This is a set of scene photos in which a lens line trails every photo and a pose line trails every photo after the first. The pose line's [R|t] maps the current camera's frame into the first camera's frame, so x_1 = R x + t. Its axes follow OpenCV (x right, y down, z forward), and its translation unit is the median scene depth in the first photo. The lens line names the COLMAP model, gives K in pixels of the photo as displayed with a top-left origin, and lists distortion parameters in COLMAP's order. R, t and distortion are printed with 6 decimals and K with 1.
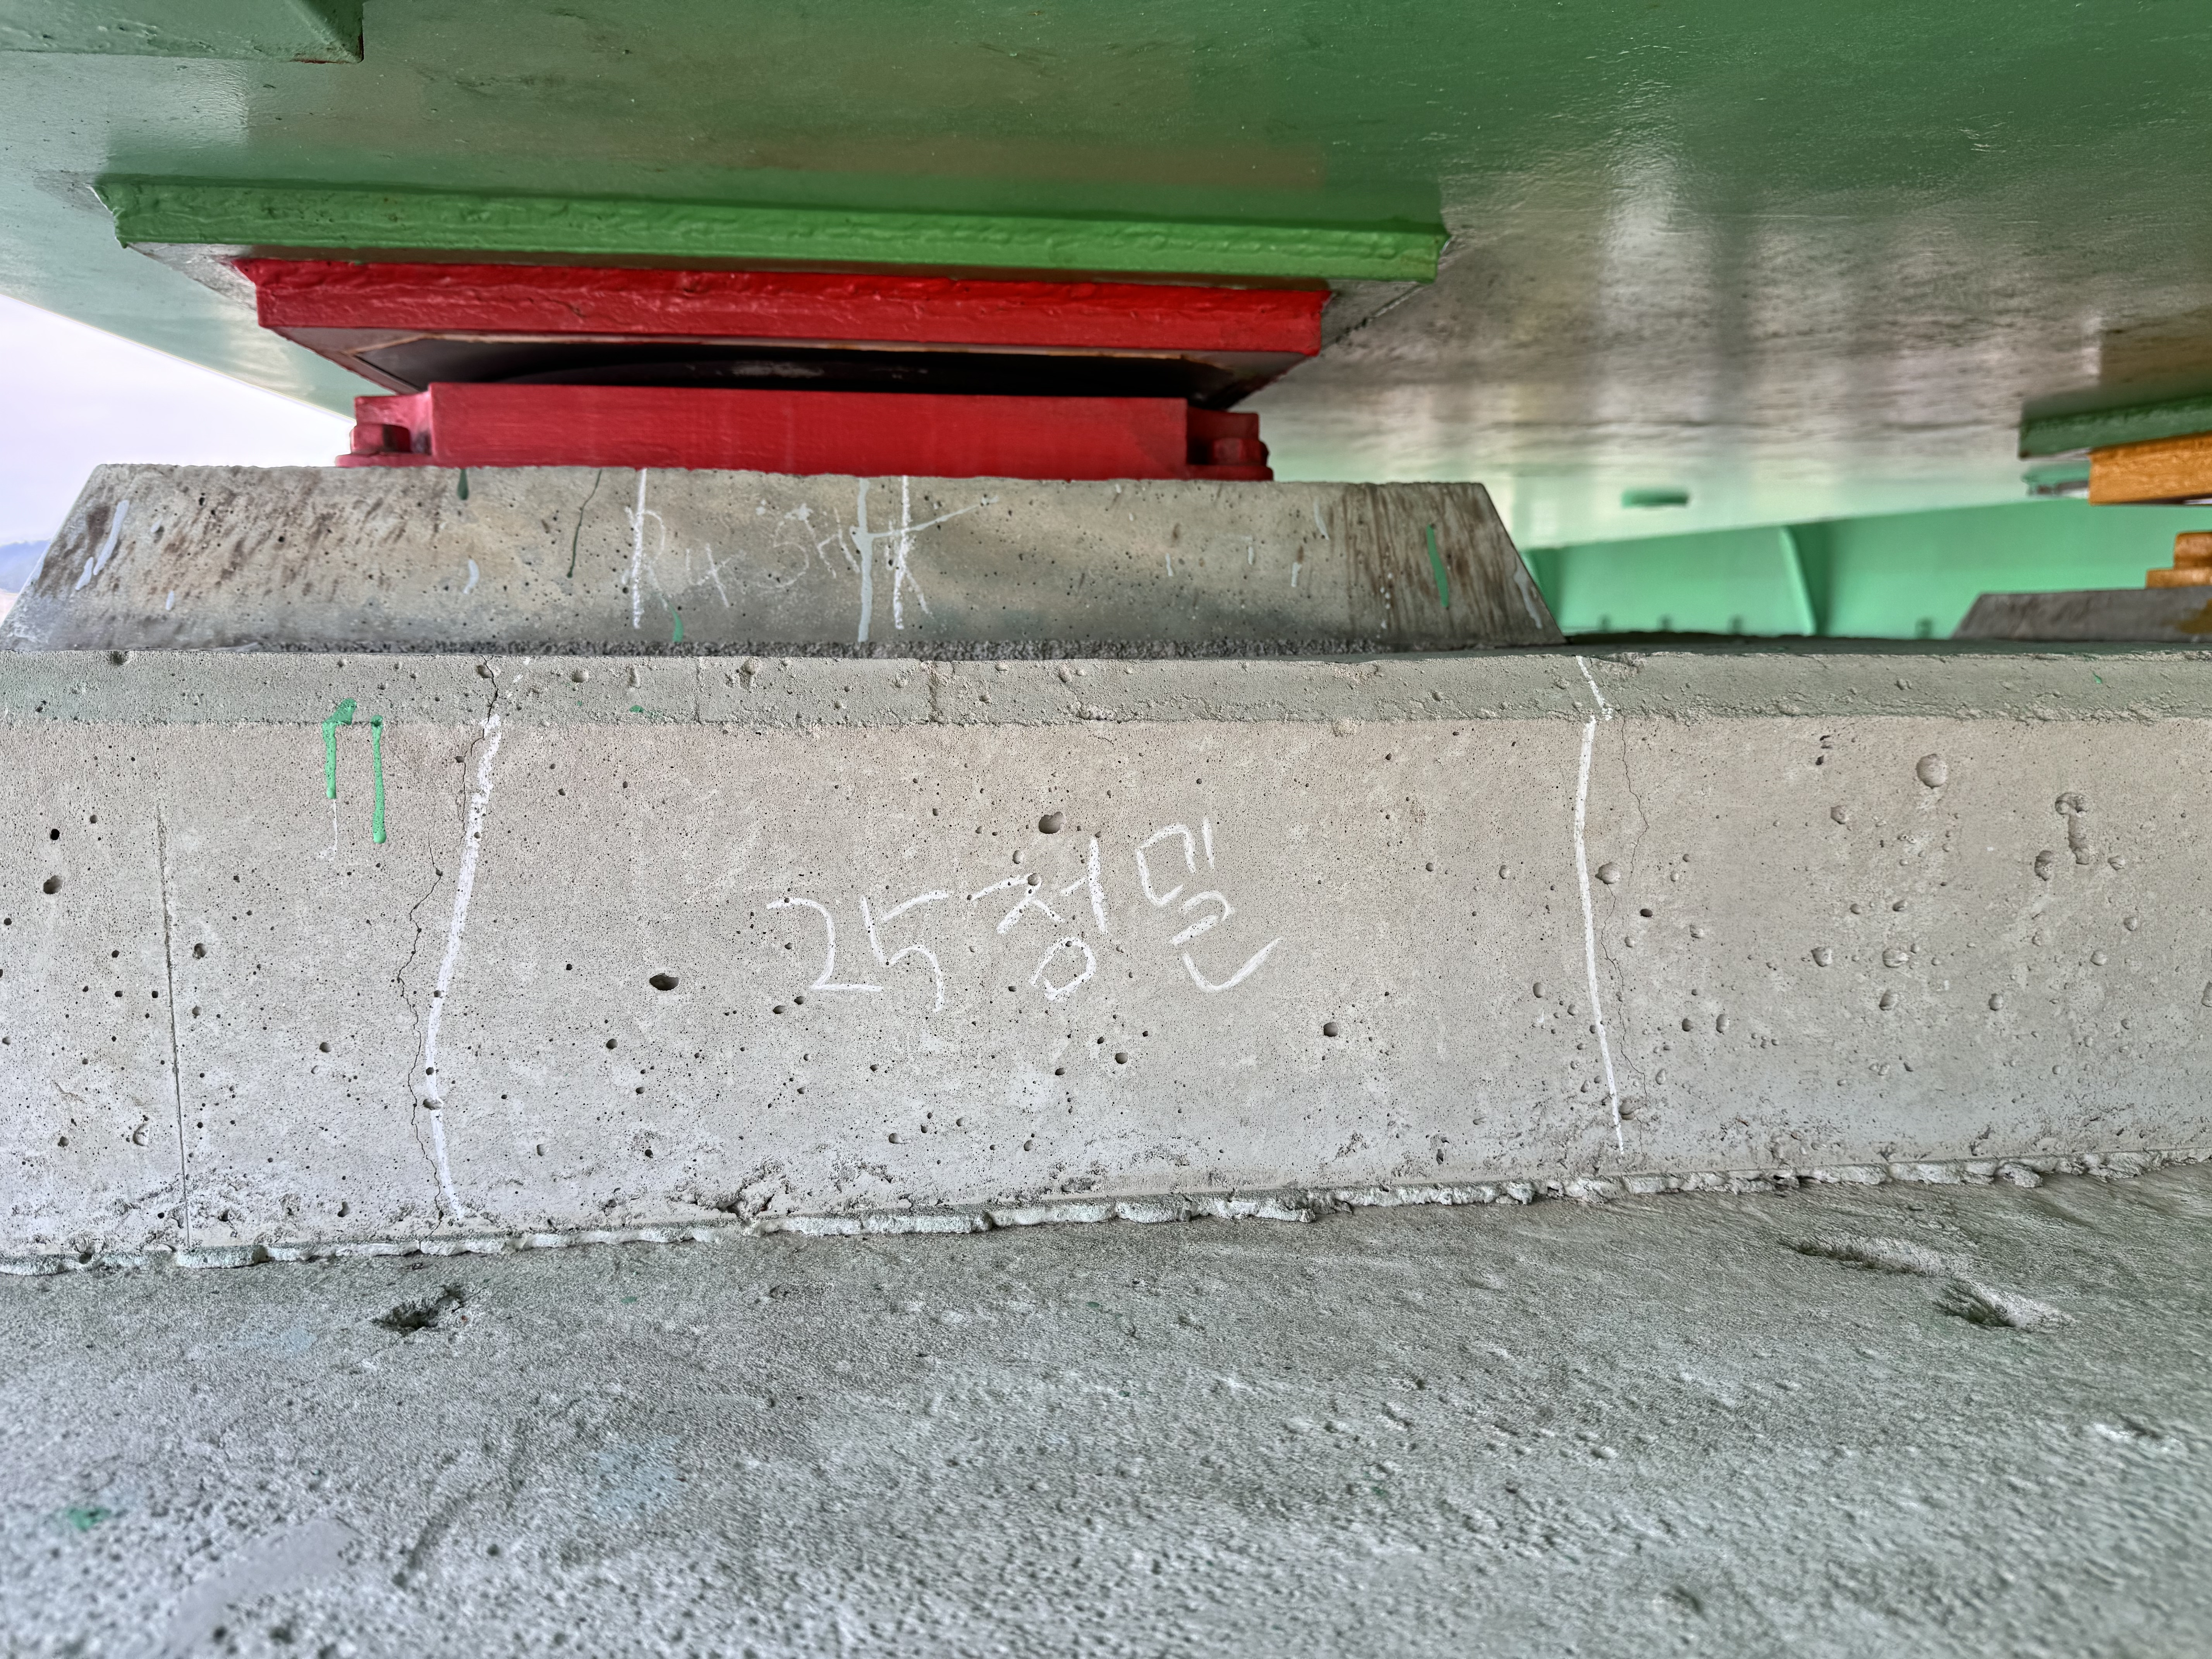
lens RADIAL K [[1523.0, 0, 1106.0], [0, 1523.0, 829.5], [0, 0, 1]] dist [0.175367, -0.227249]
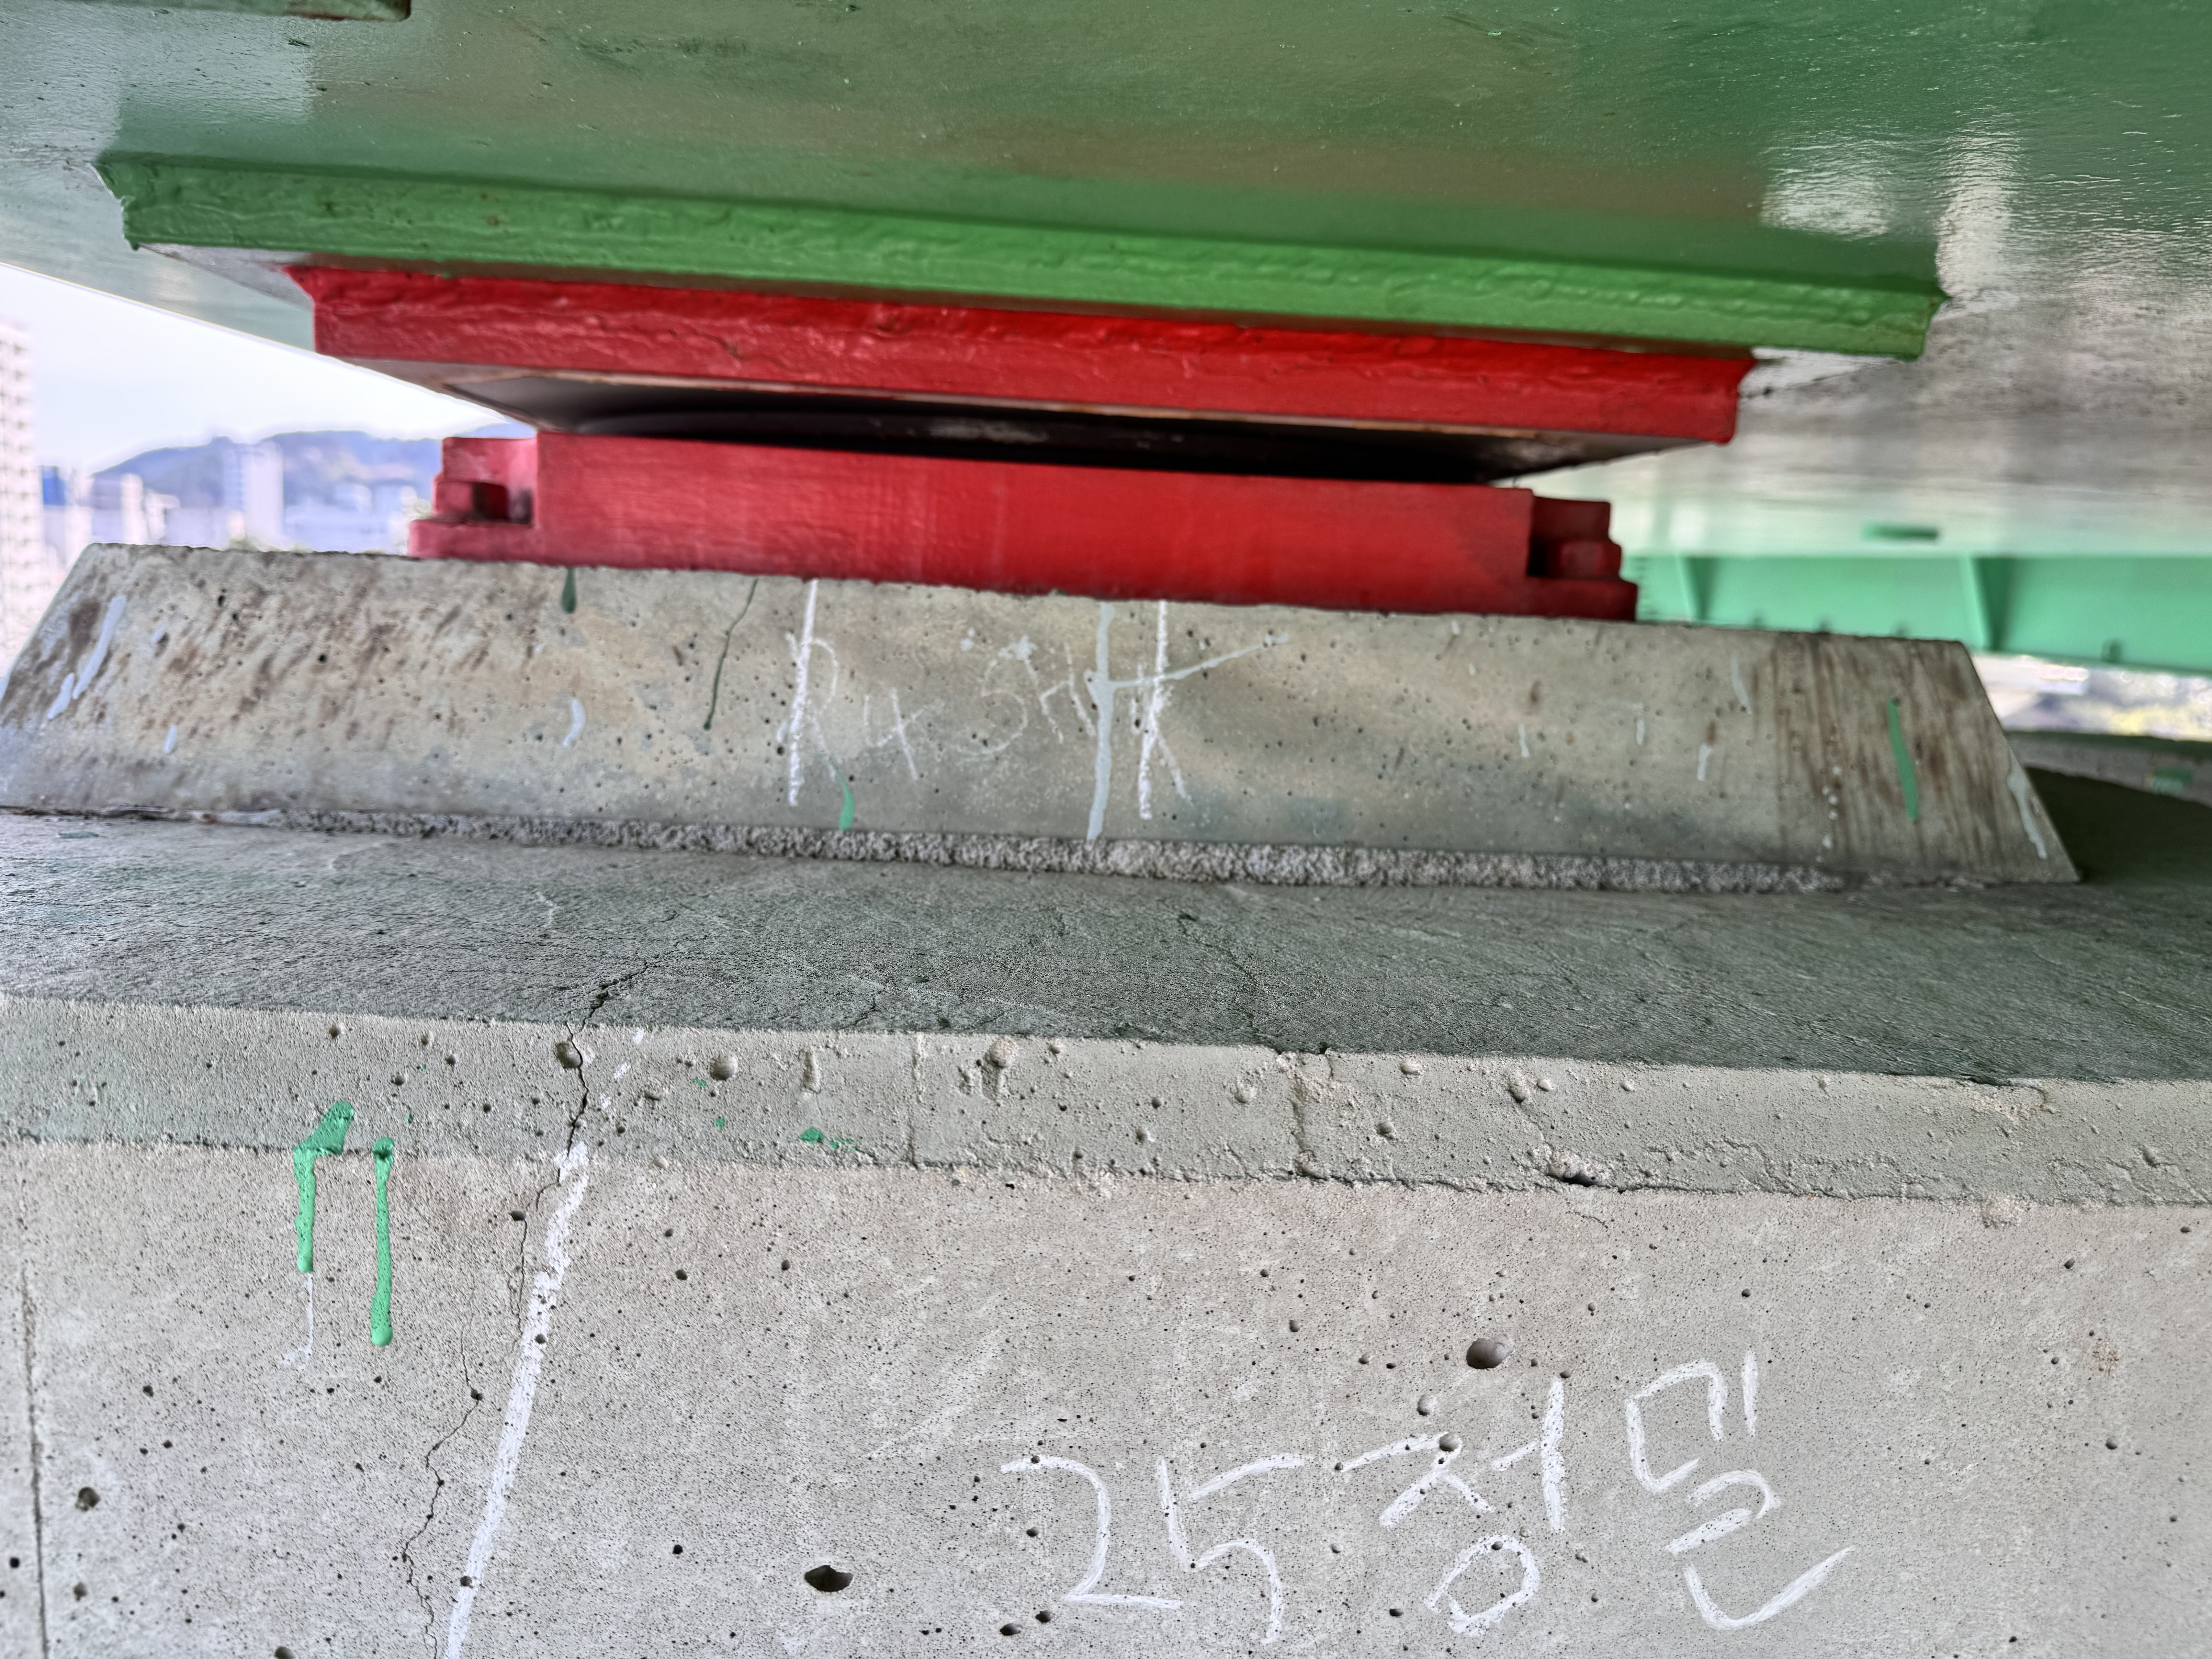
lens RADIAL K [[1583.2, 0, 1138.1], [0, 1583.2, 860.0], [0, 0, 1]] dist [0.114579, -0.181287]
pose [[0.996893, 0.063095, -0.047156, -0.105329], [-0.061455, 0.997480, 0.035444, -0.142160], [0.049273, -0.032436, 0.998258, 0.268928]]
